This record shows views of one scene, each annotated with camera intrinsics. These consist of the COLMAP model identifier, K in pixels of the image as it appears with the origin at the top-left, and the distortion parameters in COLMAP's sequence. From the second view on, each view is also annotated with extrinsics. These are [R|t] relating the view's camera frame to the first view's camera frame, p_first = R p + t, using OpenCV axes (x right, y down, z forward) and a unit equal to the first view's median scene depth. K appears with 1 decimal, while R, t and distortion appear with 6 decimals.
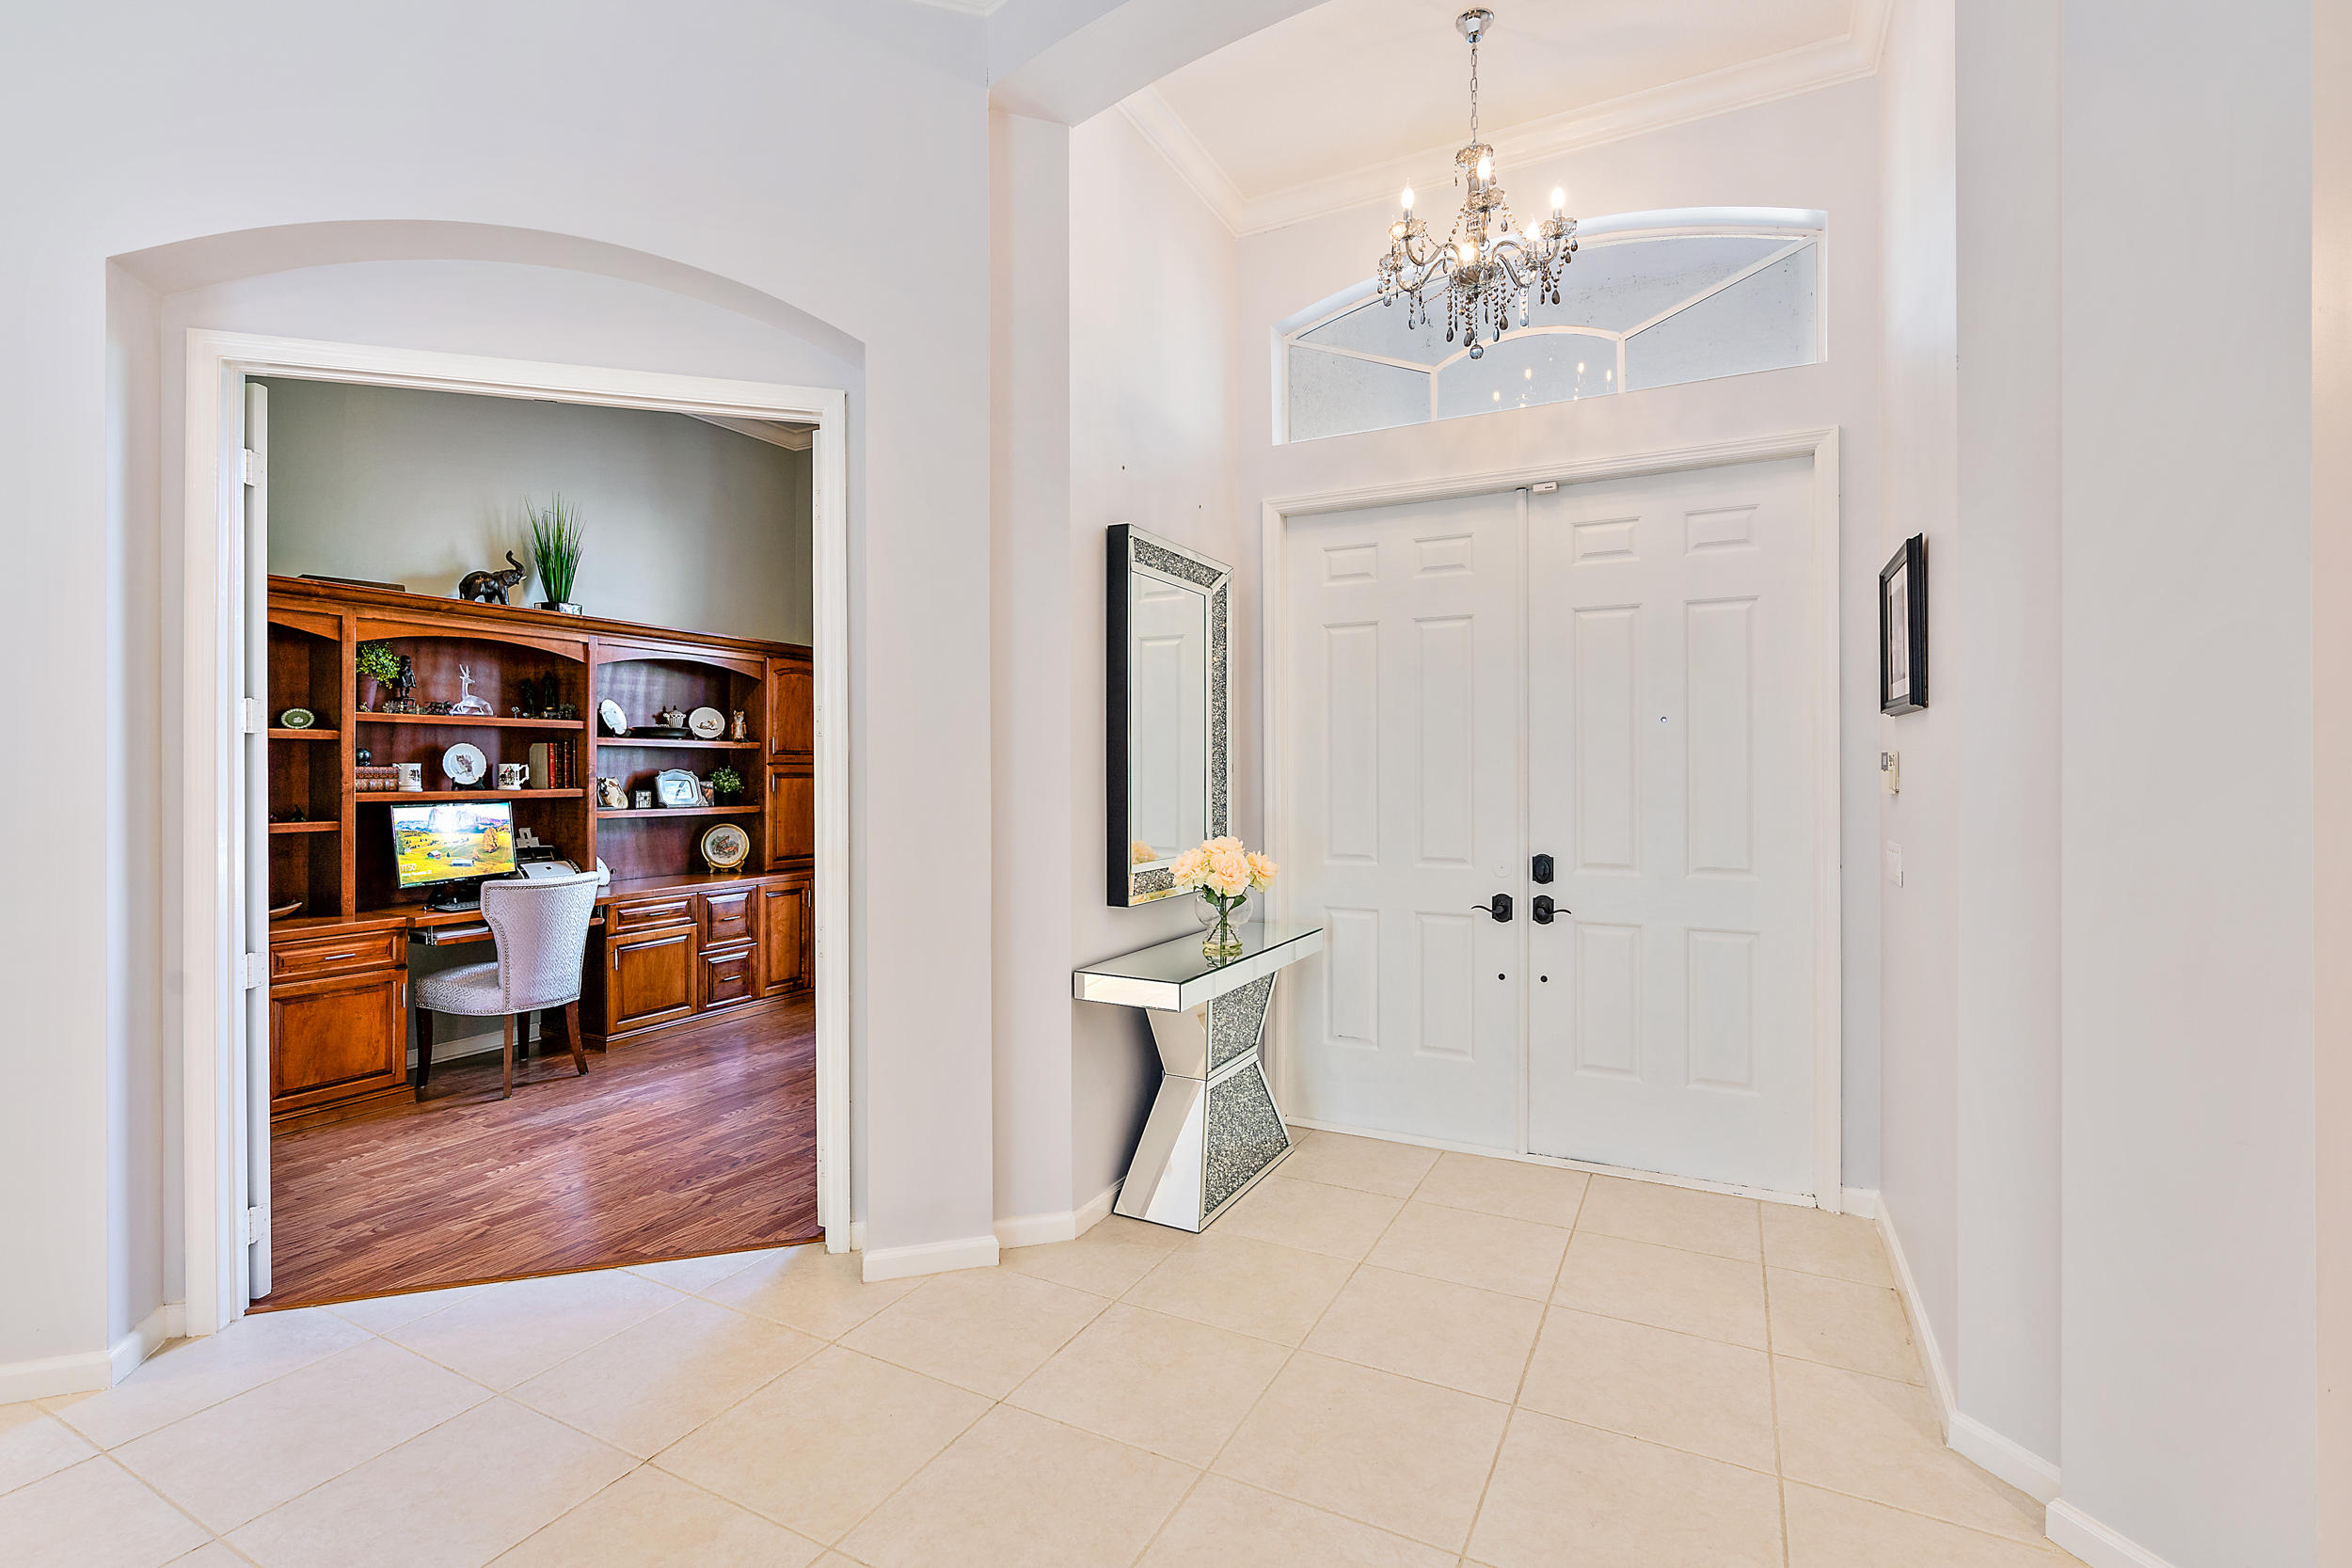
lens RADIAL K [[1064.4, 0, 1180.7], [0, 1064.4, 768.9], [0, 0, 1]] dist [-0.048592, 0.000161]
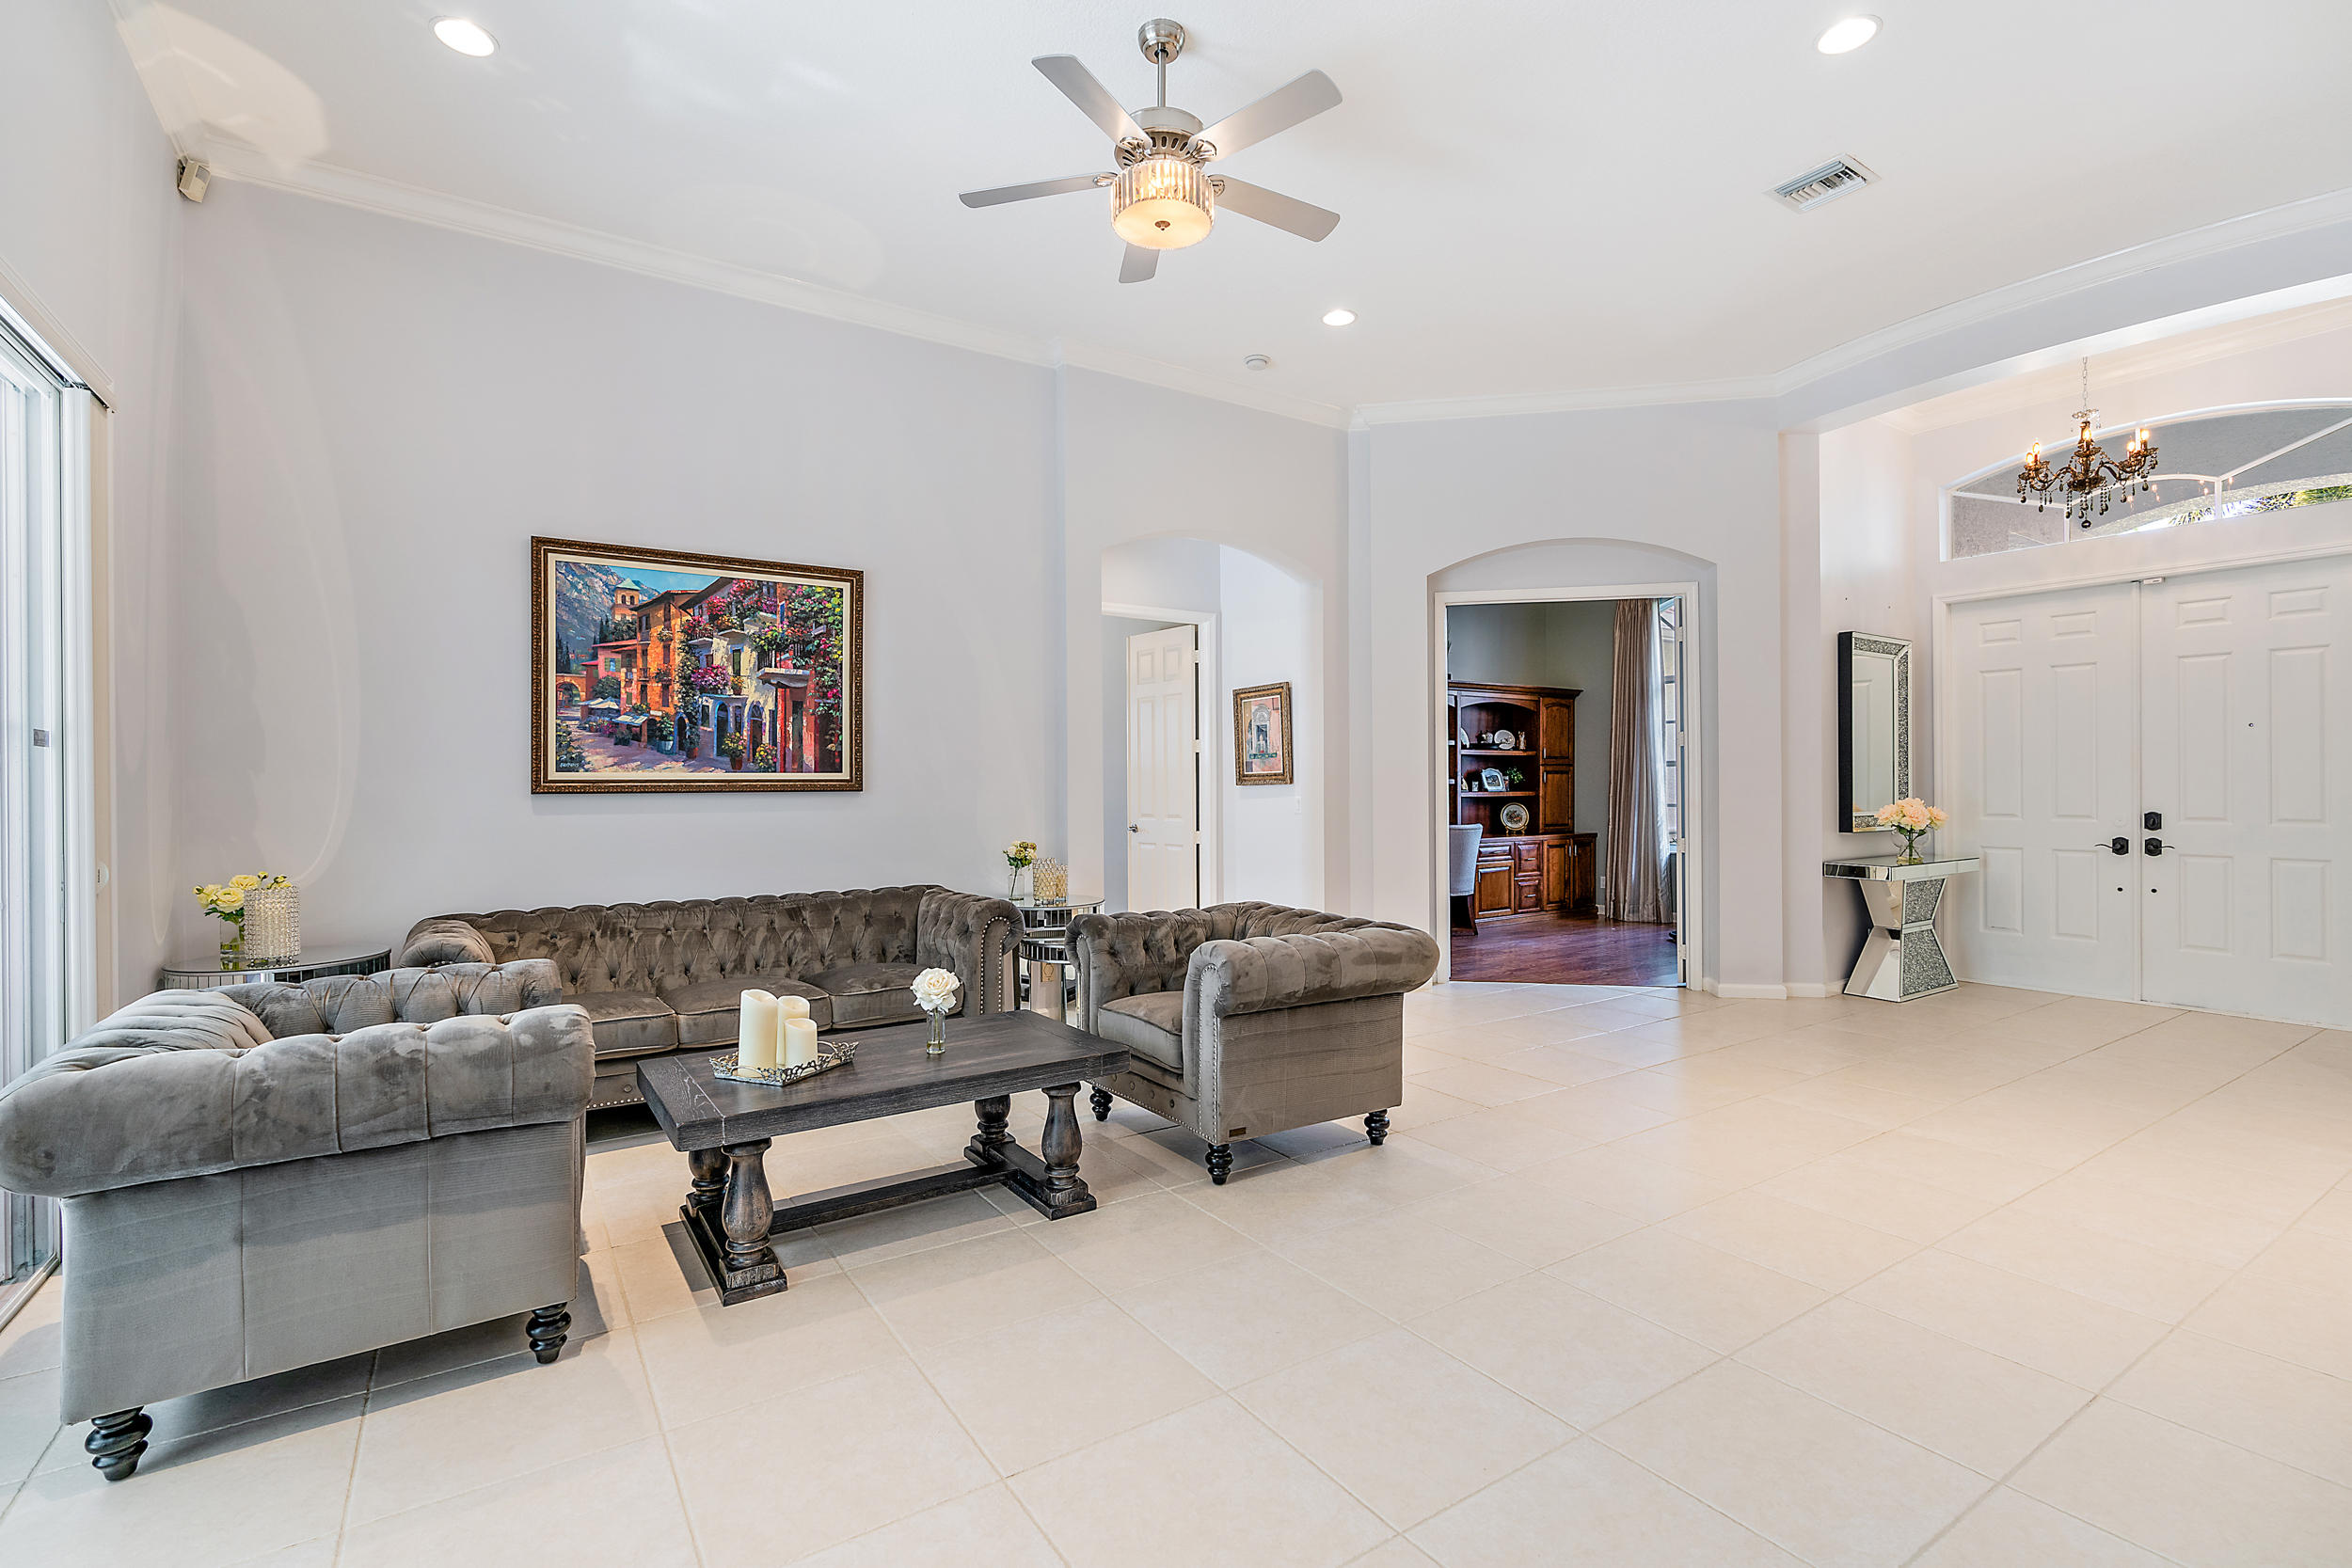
lens RADIAL K [[1070.7, 0, 1163.5], [0, 1070.7, 781.9], [0, 0, 1]] dist [-0.001014, 0.000525]
pose [[0.867958, -0.003494, -0.496625, -0.140963], [0.005208, 0.999984, 0.002067, 0.023364], [0.496610, -0.004381, 0.867963, -1.075940]]
